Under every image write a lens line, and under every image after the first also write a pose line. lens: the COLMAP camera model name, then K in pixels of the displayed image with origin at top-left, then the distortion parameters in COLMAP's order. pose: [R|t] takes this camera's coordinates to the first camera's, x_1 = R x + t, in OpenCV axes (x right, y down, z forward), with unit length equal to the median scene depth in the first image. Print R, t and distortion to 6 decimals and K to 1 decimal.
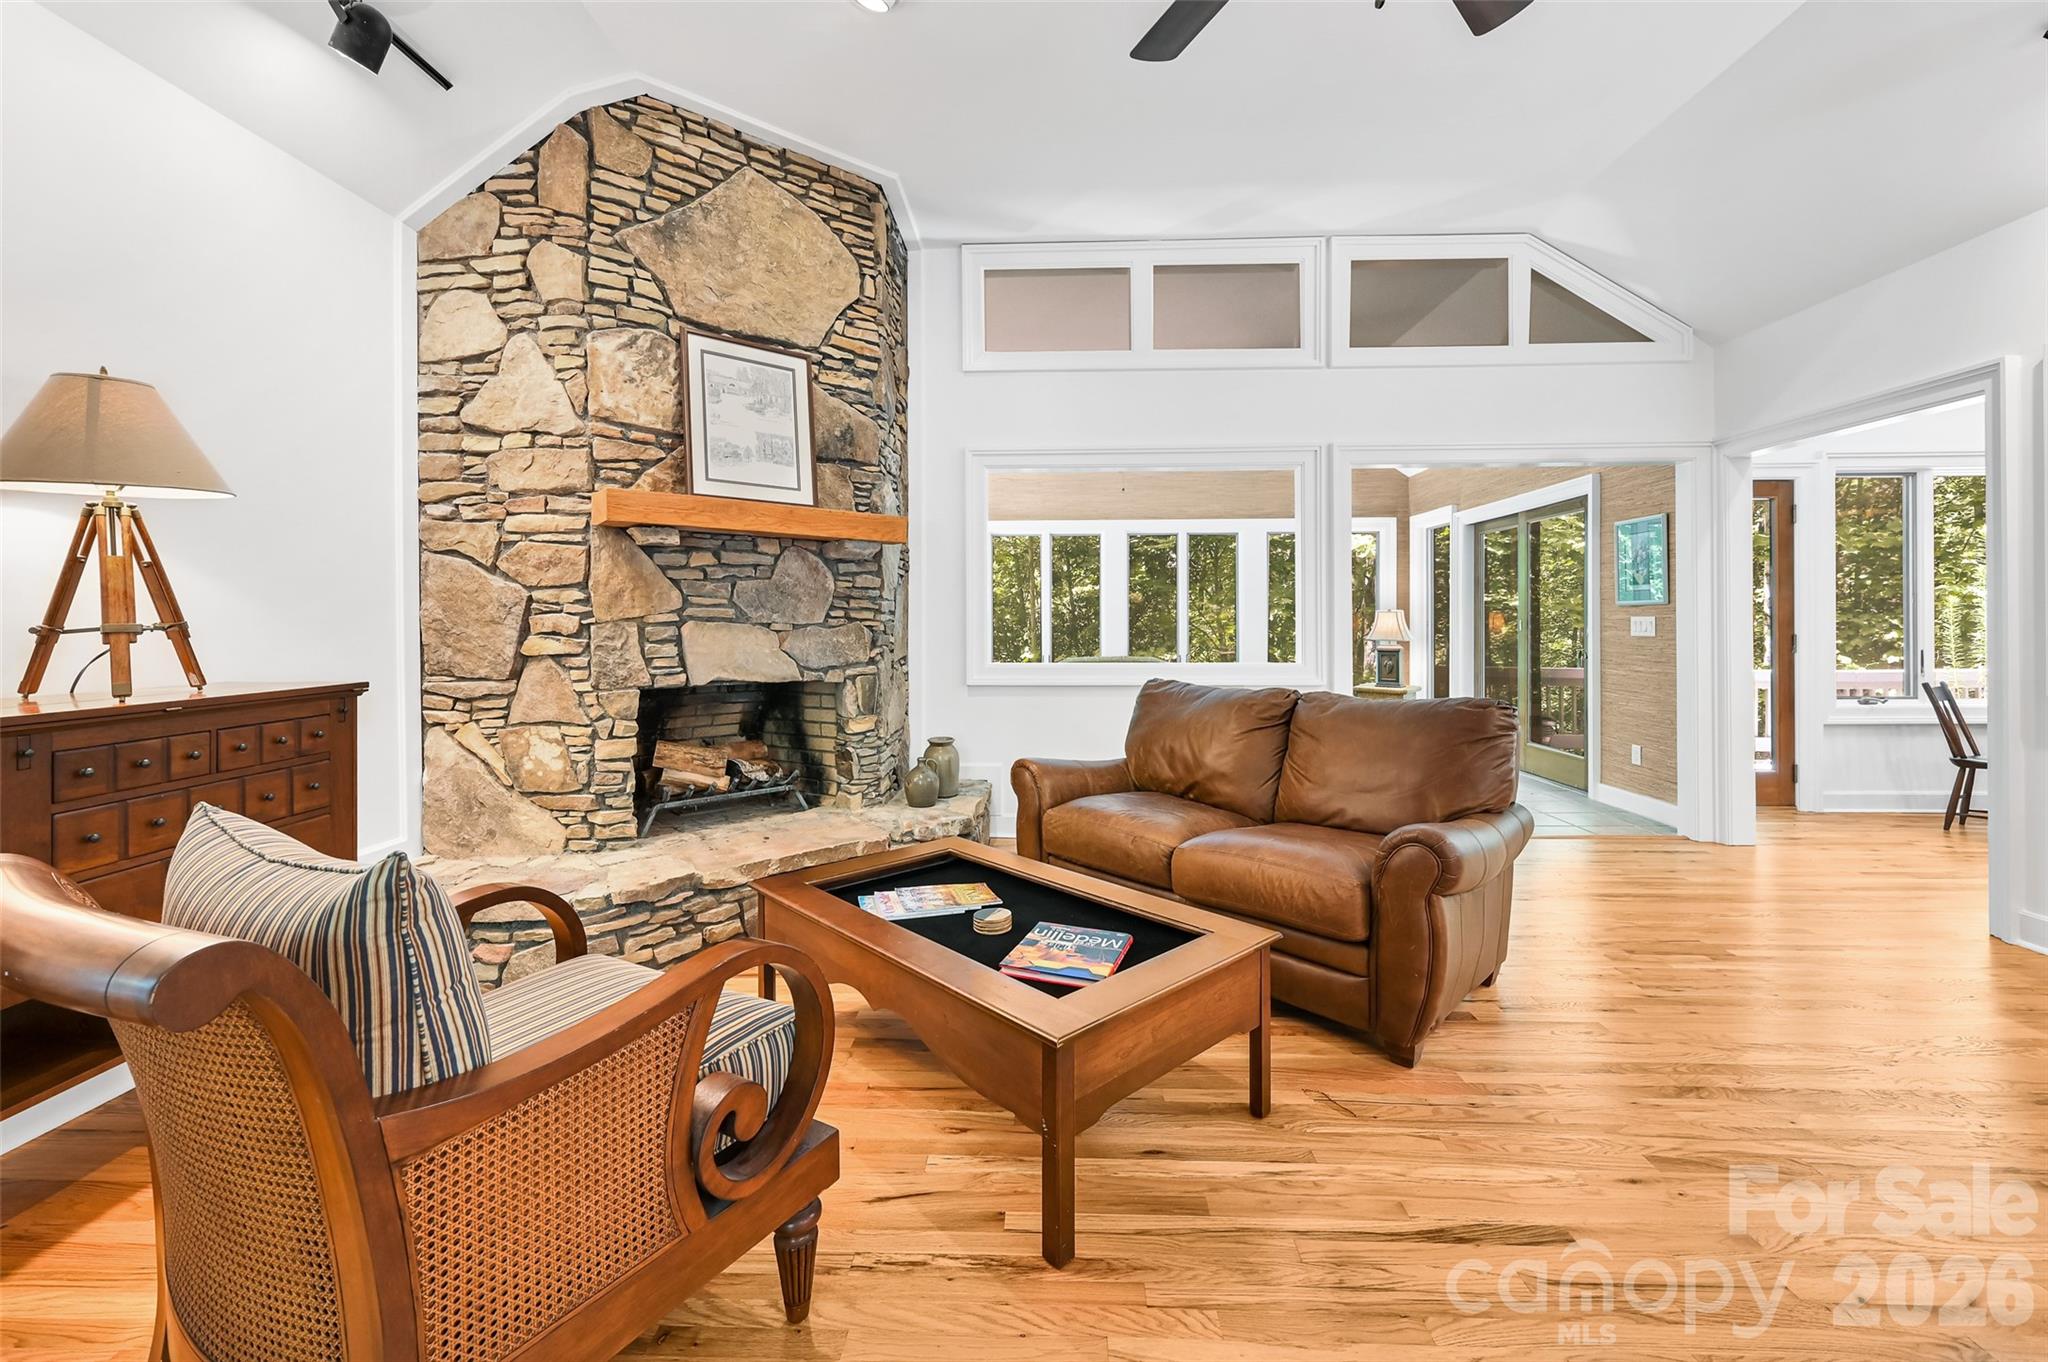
lens RADIAL K [[831.3, 0, 1034.8], [0, 831.3, 619.2], [0, 0, 1]] dist [-0.002541, 0.001593]
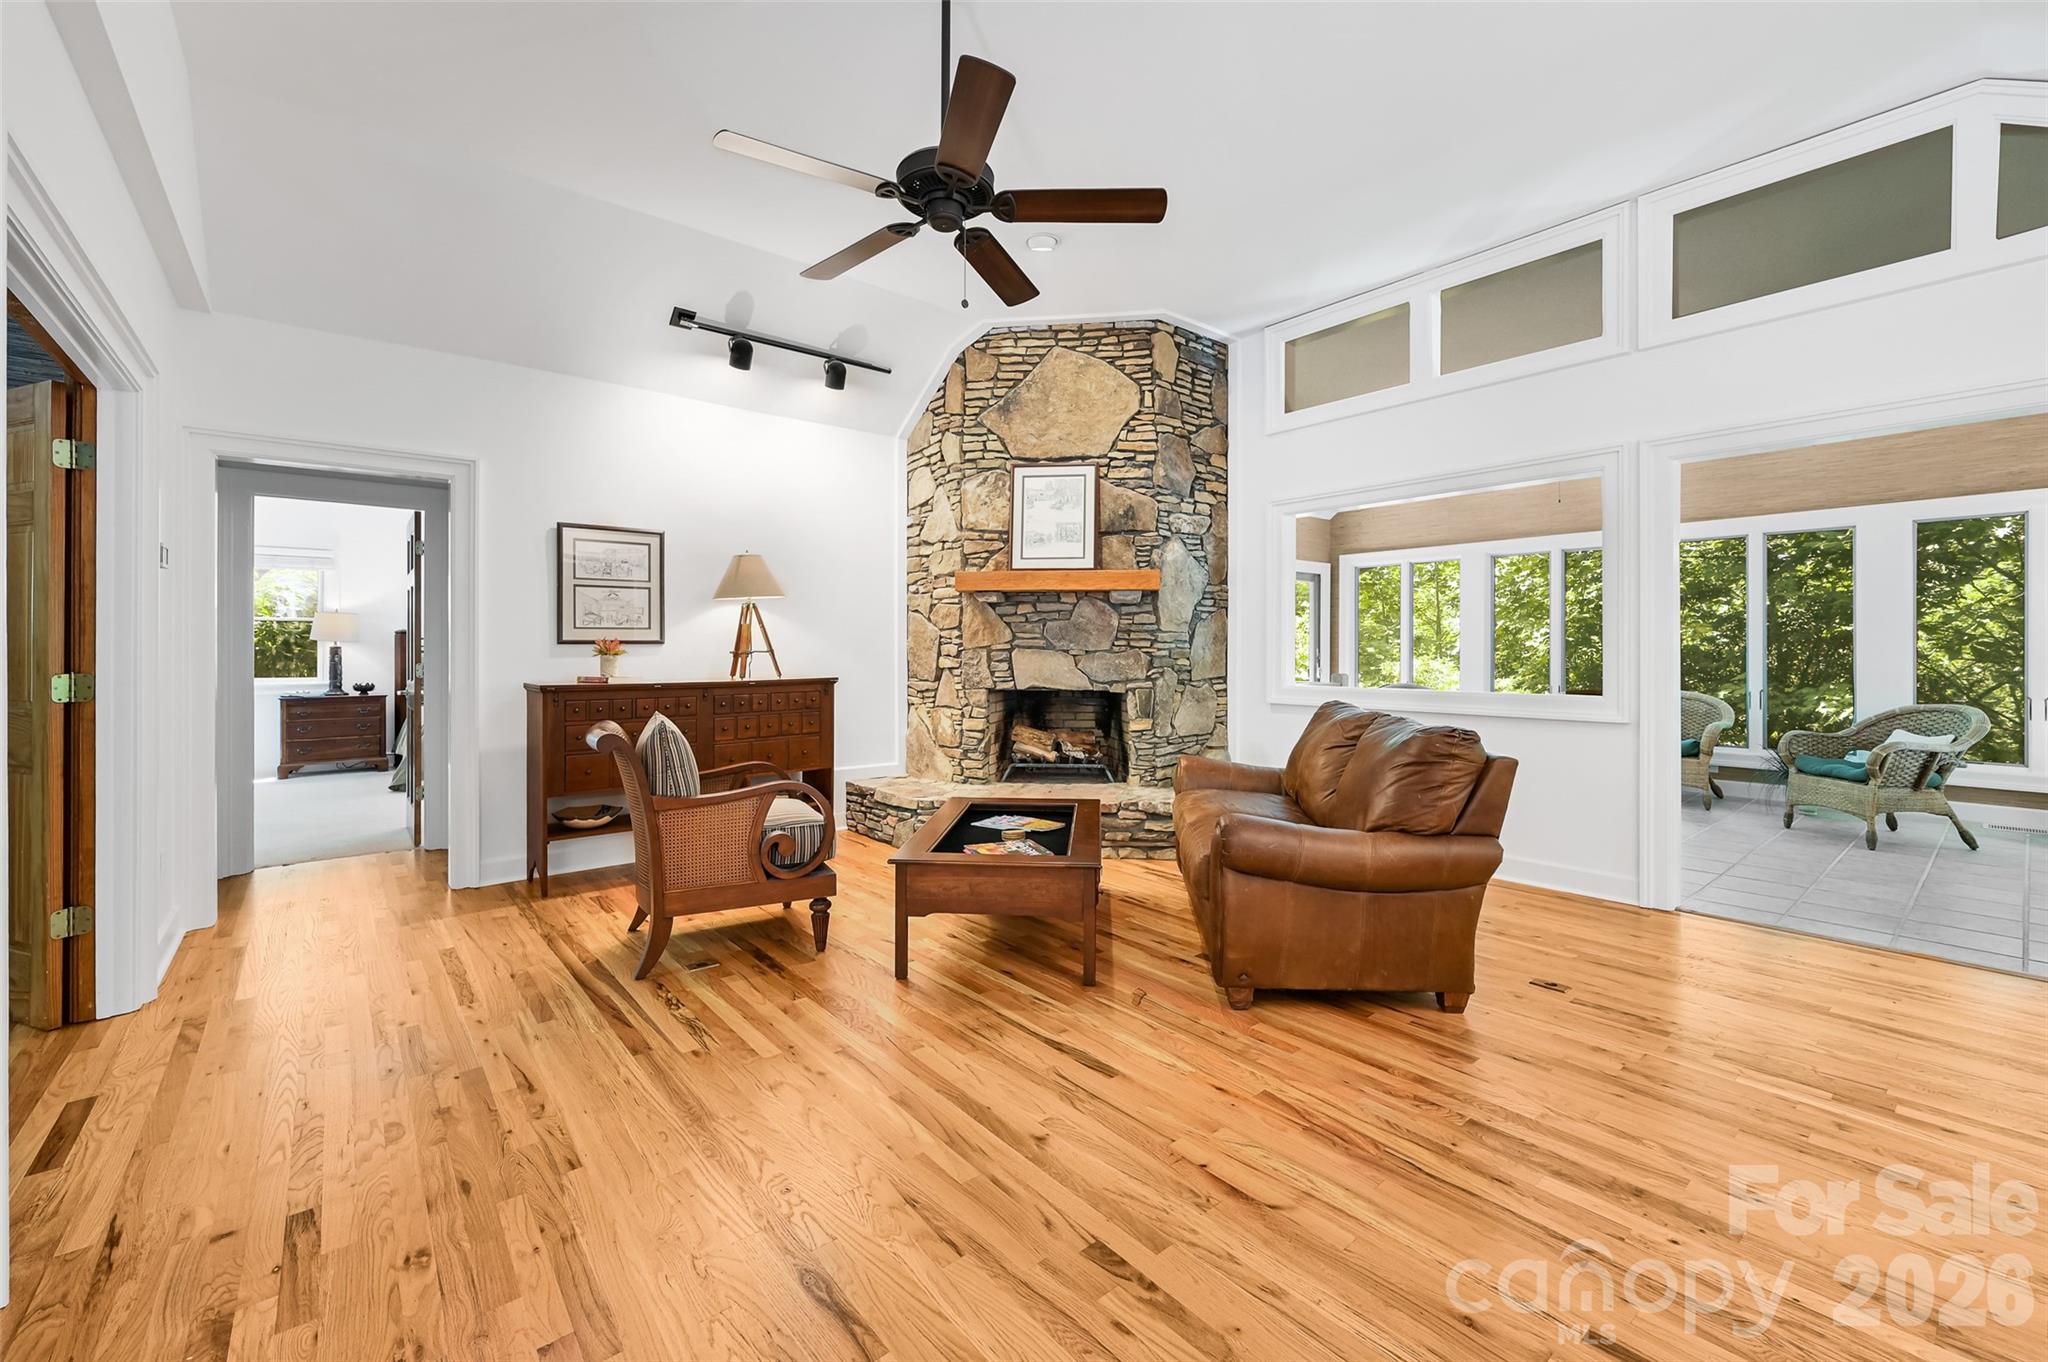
lens RADIAL K [[831.3, 0, 1038.9], [0, 831.3, 637.3], [0, 0, 1]] dist [-0.002541, 0.001593]
pose [[0.673362, -0.009327, -0.739254, 0.783709], [0.002435, 0.999943, -0.010399, -0.002475], [0.739309, 0.005202, 0.673346, -0.036181]]
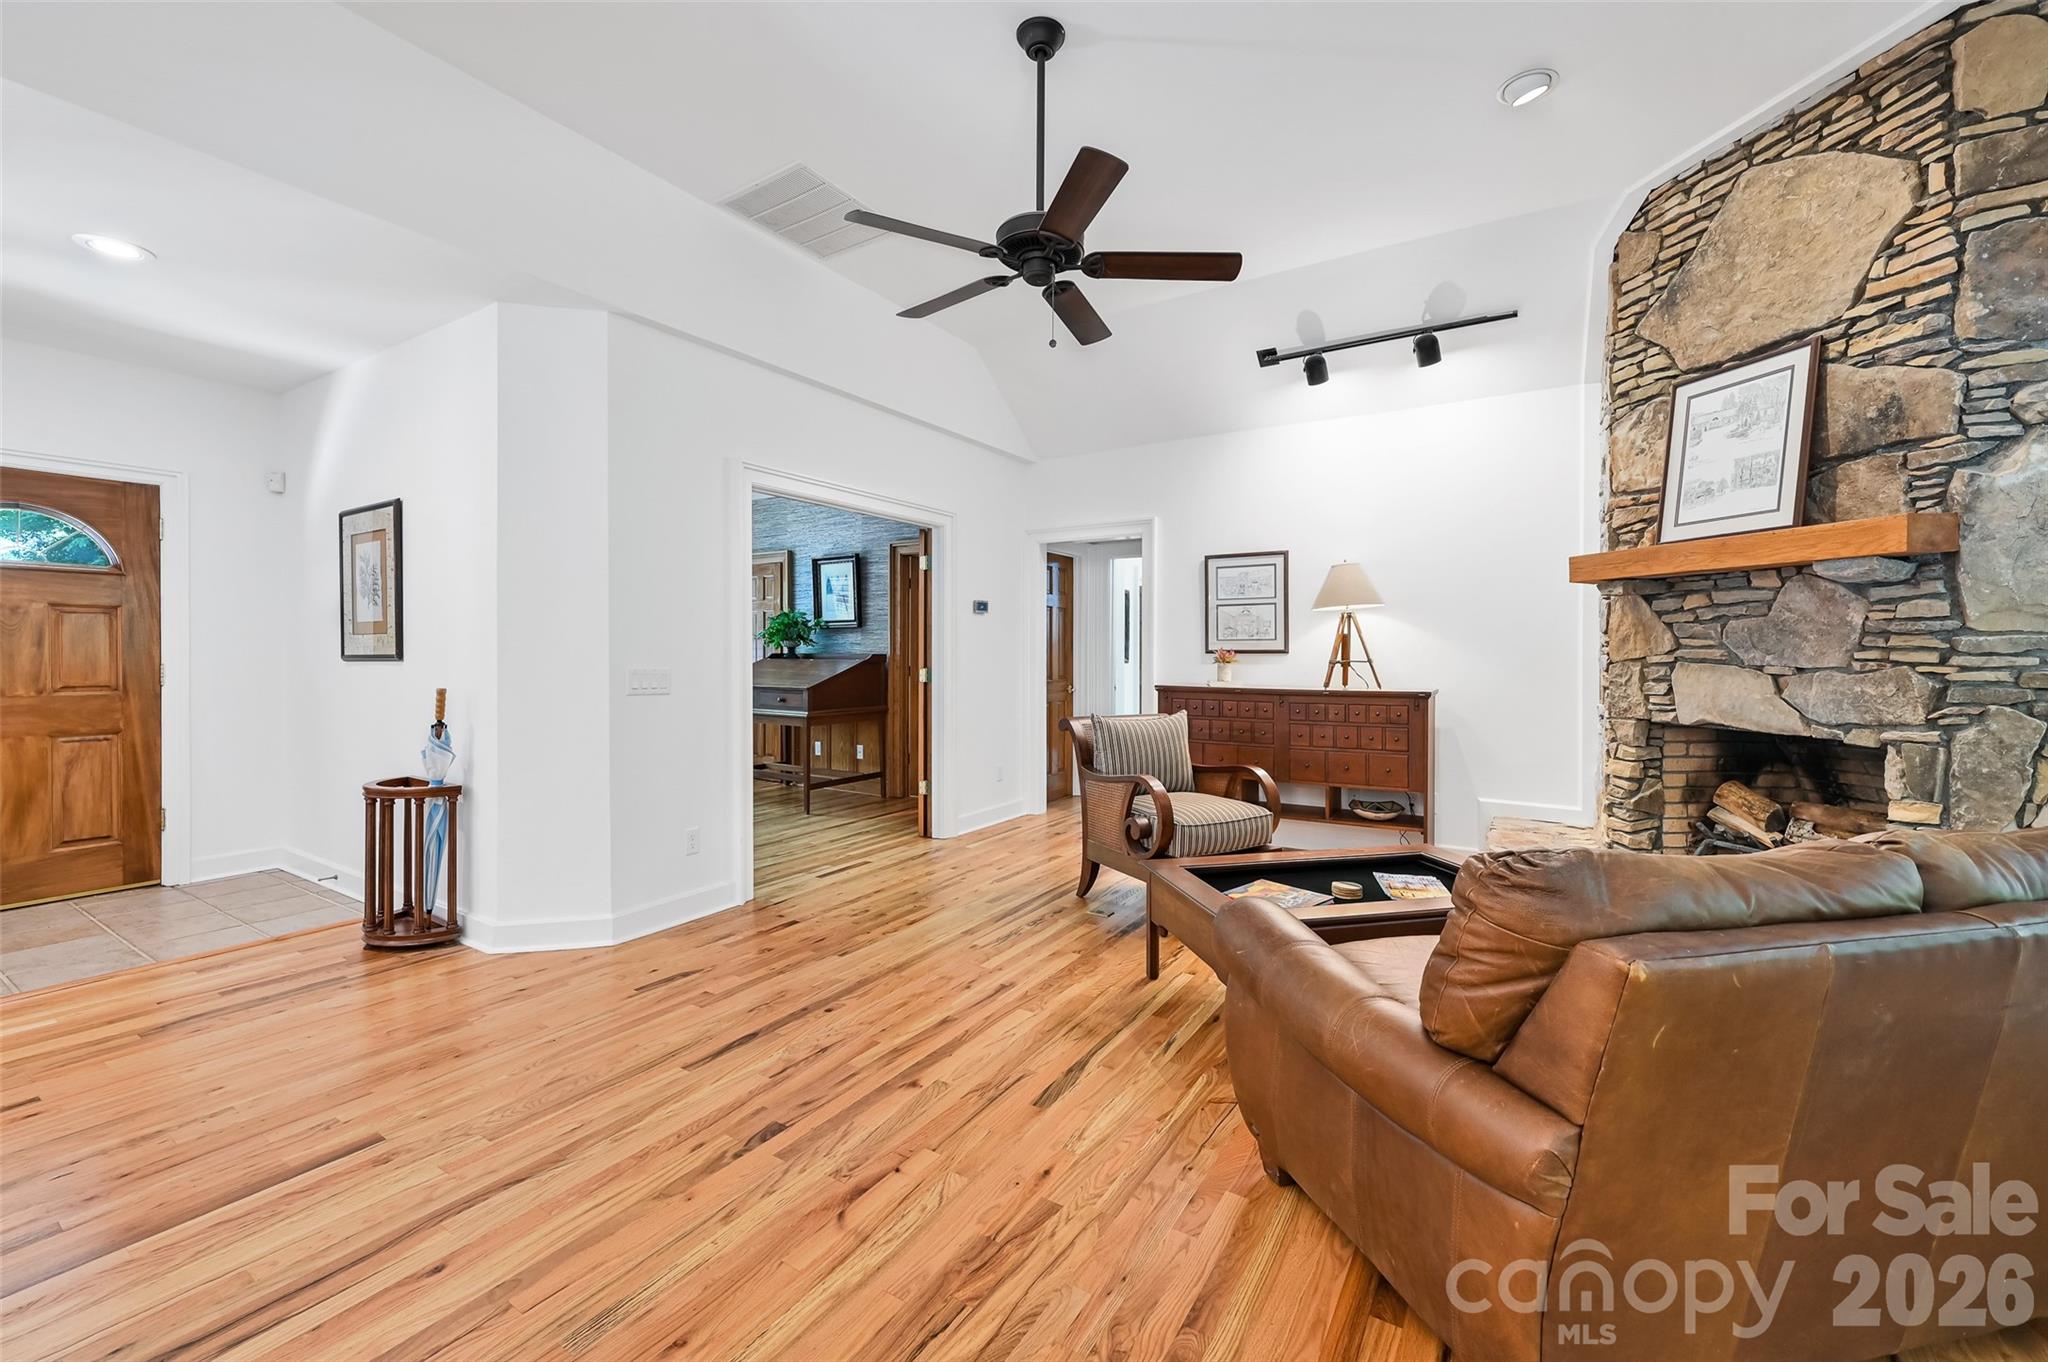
lens RADIAL K [[831.3, 0, 1026.6], [0, 831.3, 646.6], [0, 0, 1]] dist [-0.002541, 0.001593]
pose [[-0.505359, -0.002175, -0.862907, 0.899055], [0.002380, 0.999990, -0.003914, -0.014960], [0.862906, -0.004032, -0.505348, 0.816056]]
